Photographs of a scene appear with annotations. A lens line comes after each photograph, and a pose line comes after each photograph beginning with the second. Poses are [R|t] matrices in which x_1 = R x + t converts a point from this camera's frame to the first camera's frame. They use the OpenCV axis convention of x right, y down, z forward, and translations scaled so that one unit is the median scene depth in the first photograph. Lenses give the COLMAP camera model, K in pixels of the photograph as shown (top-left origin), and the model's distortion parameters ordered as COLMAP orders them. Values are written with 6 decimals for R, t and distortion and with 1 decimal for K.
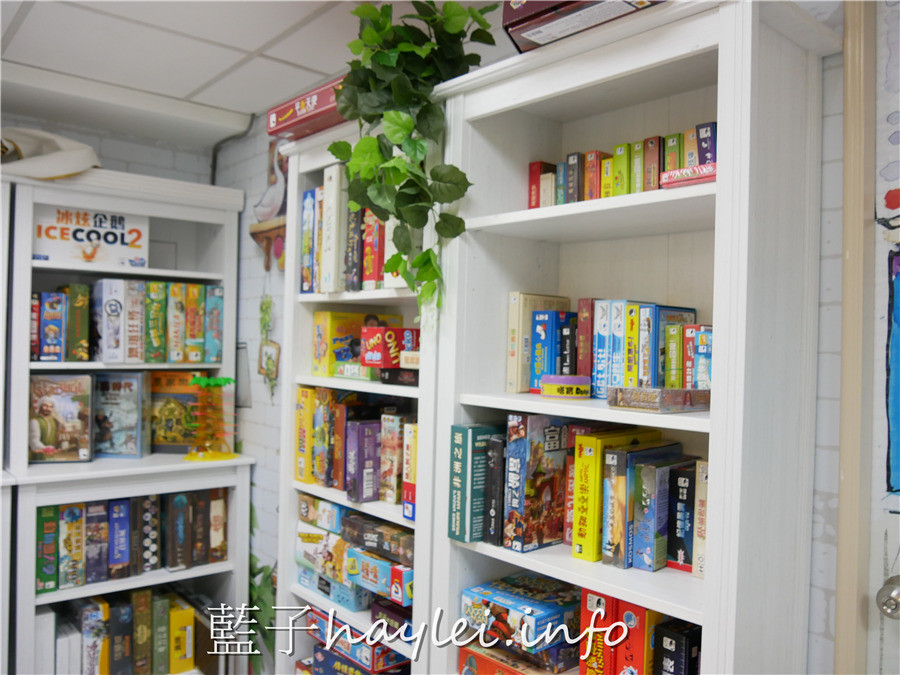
lens RADIAL K [[744.8, 0, 450.6], [0, 744.8, 338.5], [0, 0, 1]] dist [-0.065916, 0.013748]
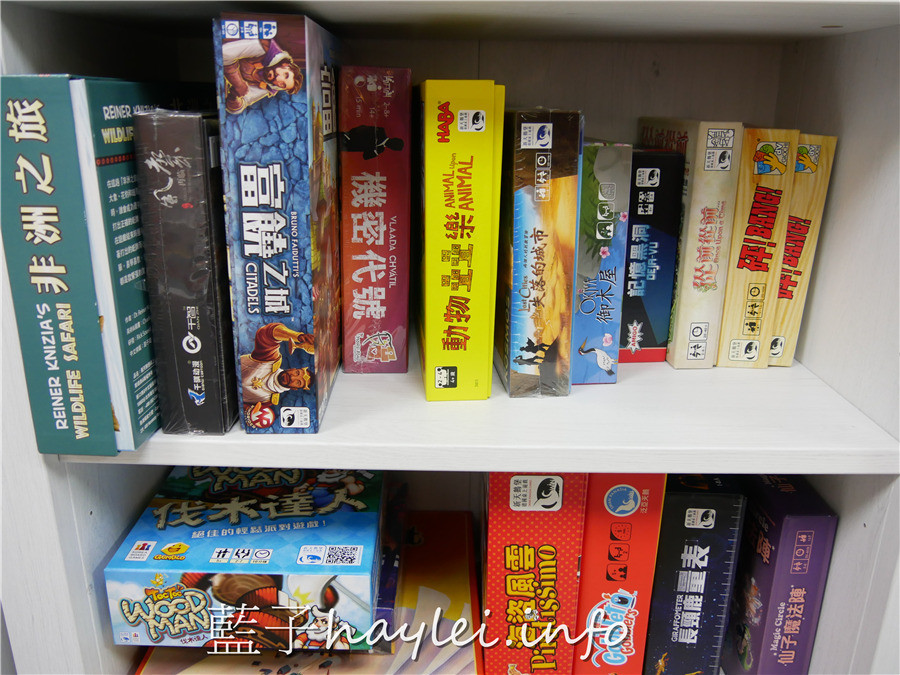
lens RADIAL K [[744.8, 0, 447.4], [0, 744.8, 341.4], [0, 0, 1]] dist [-0.065916, 0.013748]
pose [[0.666421, -0.250491, 0.702238, -0.100647], [0.005804, 0.943587, 0.331074, 0.128810], [-0.745553, -0.216559, 0.630280, 0.727867]]
